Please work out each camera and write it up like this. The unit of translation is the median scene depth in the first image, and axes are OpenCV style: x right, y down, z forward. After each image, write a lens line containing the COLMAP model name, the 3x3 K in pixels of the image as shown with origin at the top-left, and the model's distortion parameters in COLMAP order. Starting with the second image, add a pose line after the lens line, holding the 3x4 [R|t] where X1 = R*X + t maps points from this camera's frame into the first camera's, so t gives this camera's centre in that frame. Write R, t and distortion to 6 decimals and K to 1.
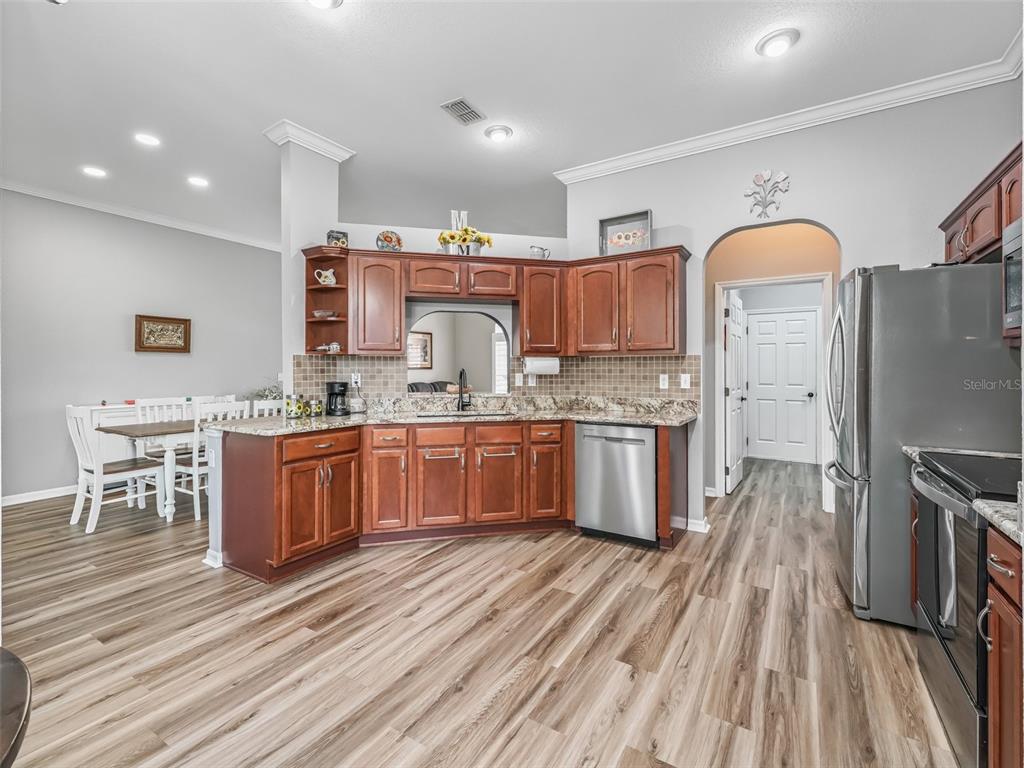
lens RADIAL K [[462.4, 0, 509.2], [0, 462.4, 366.8], [0, 0, 1]] dist [0.013408, -0.000267]
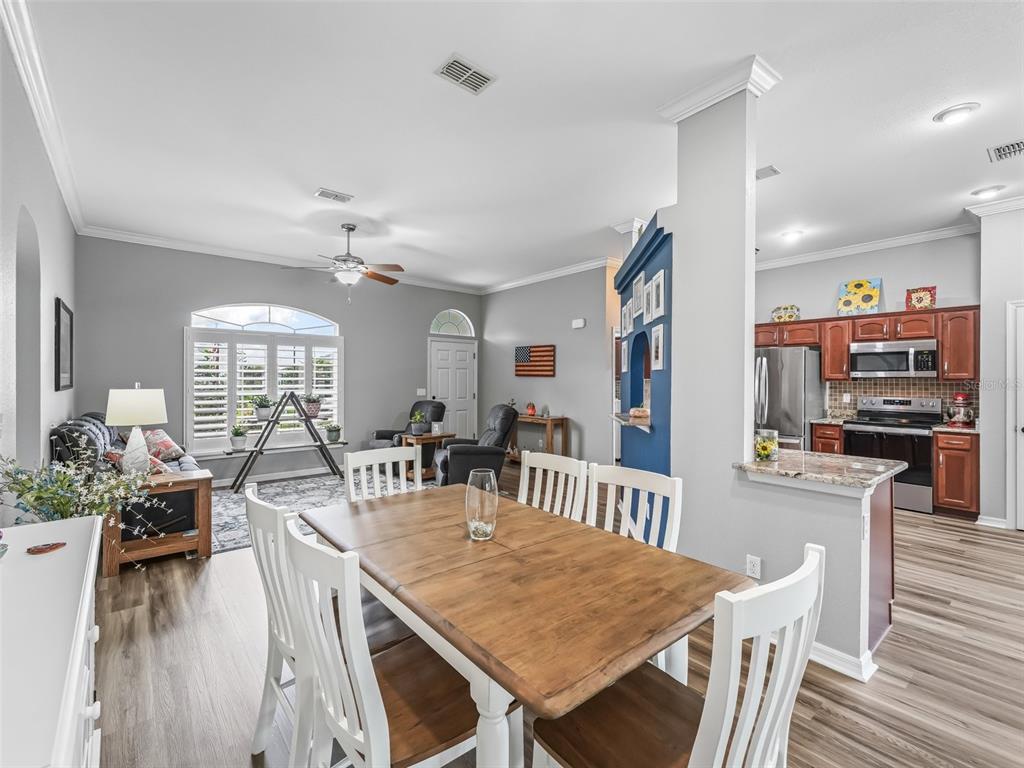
lens RADIAL K [[460.1, 0, 509.9], [0, 460.1, 378.9], [0, 0, 1]] dist [0.003007, -0.000344]
pose [[0.315920, 0.004040, 0.948777, -1.206146], [-0.008838, 0.999960, -0.001315, -0.020867], [-0.948745, -0.007970, 0.315943, 1.054392]]
